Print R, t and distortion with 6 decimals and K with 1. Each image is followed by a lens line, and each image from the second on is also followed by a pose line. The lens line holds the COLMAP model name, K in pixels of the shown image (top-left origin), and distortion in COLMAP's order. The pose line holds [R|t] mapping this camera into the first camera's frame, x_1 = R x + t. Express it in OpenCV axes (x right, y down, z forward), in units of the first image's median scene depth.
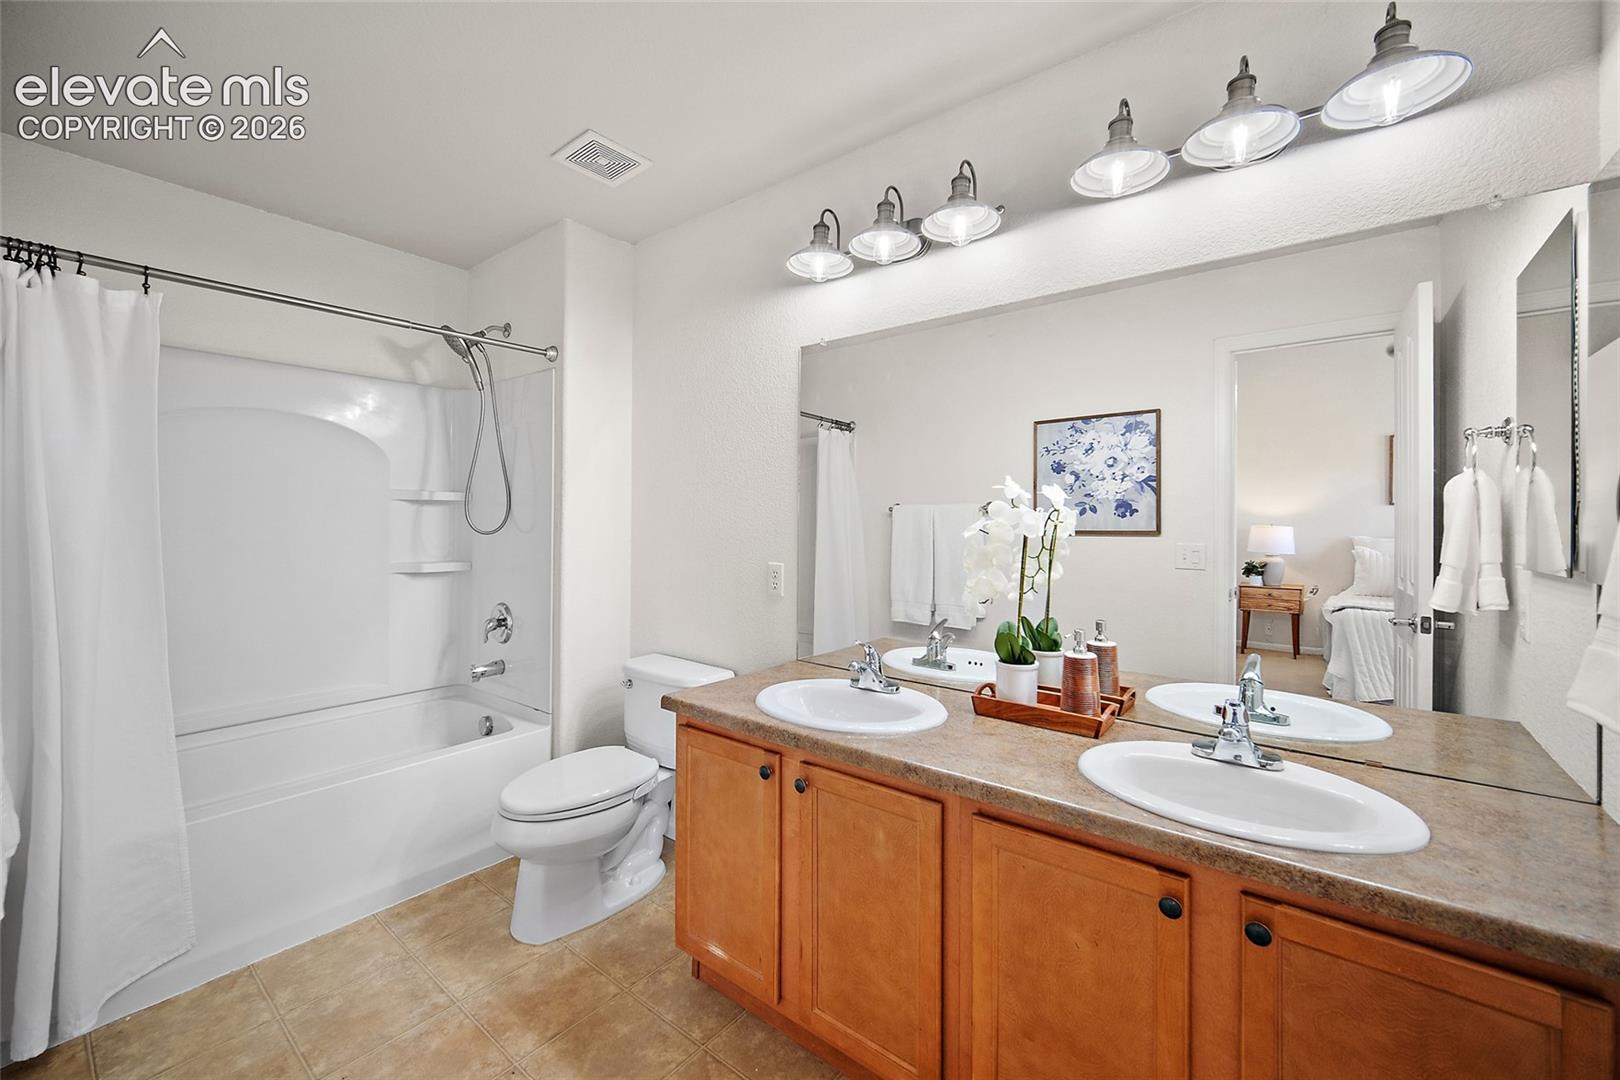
lens RADIAL K [[631.9, 0, 814.8], [0, 631.9, 526.8], [0, 0, 1]] dist [-0.000262, -0.000068]
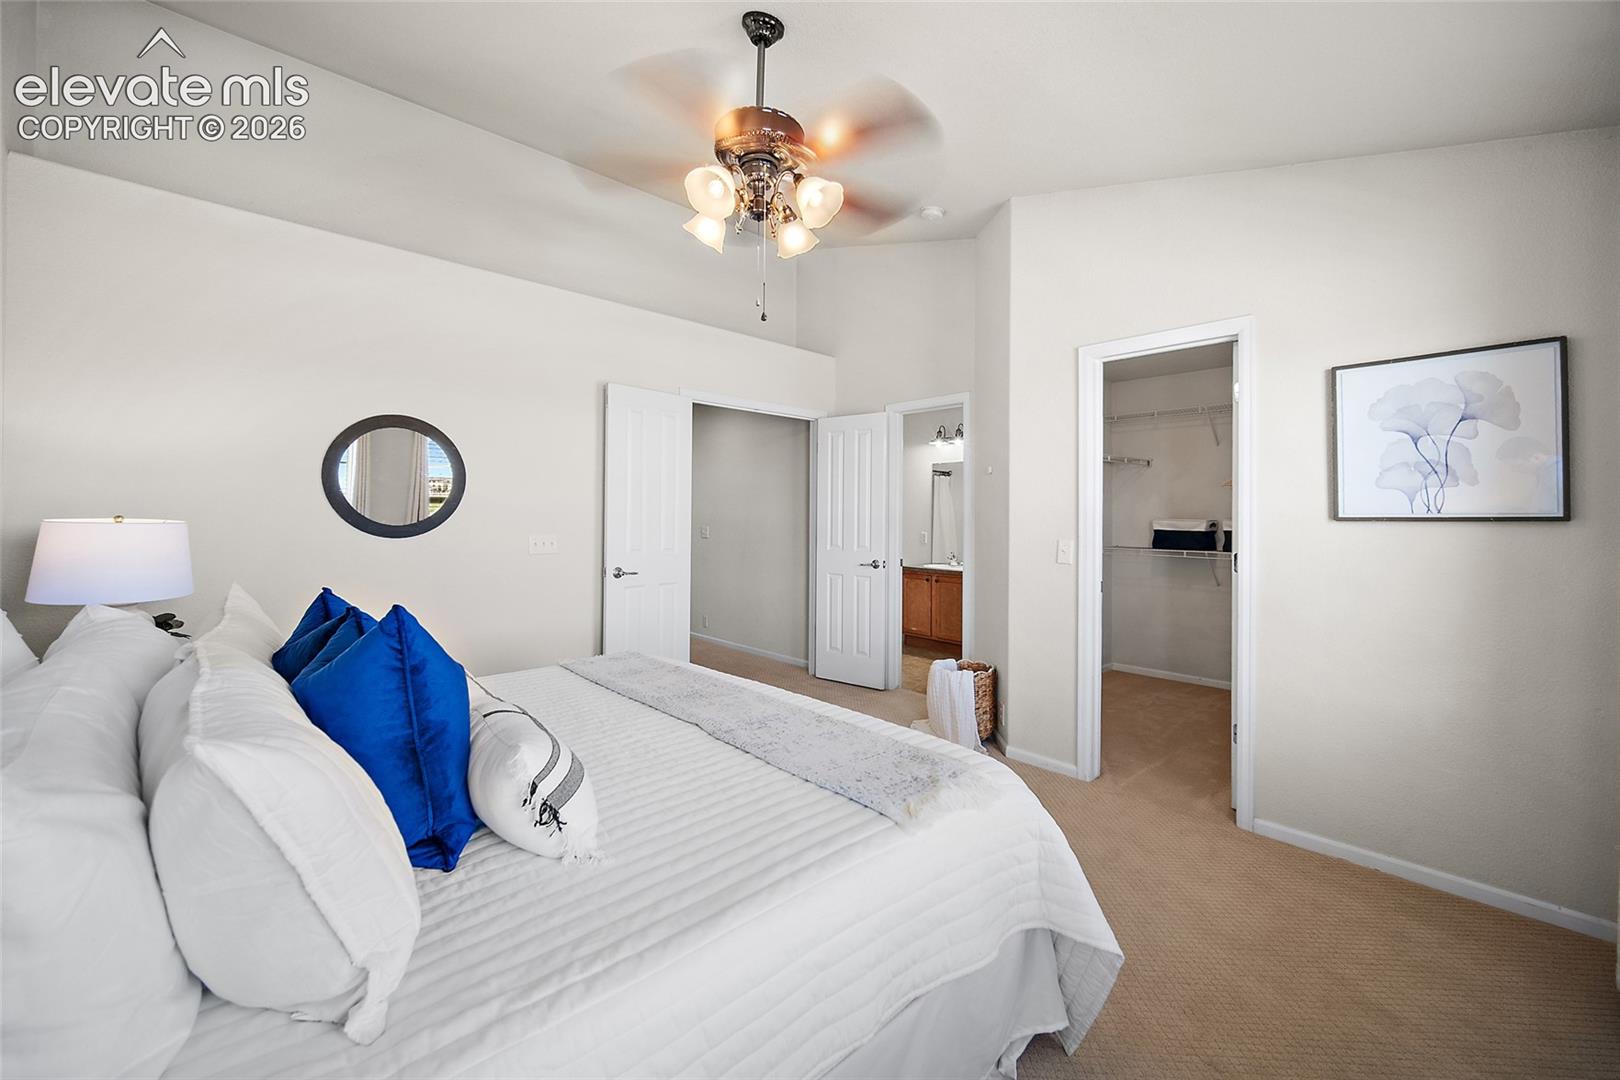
lens RADIAL K [[631.9, 0, 814.8], [0, 631.9, 526.8], [0, 0, 1]] dist [-0.000262, -0.000068]
pose [[0.987616, -0.001924, -0.156880, -0.024323], [0.002634, 0.999987, 0.004320, 0.003363], [0.156870, -0.004680, 0.987608, -0.497417]]
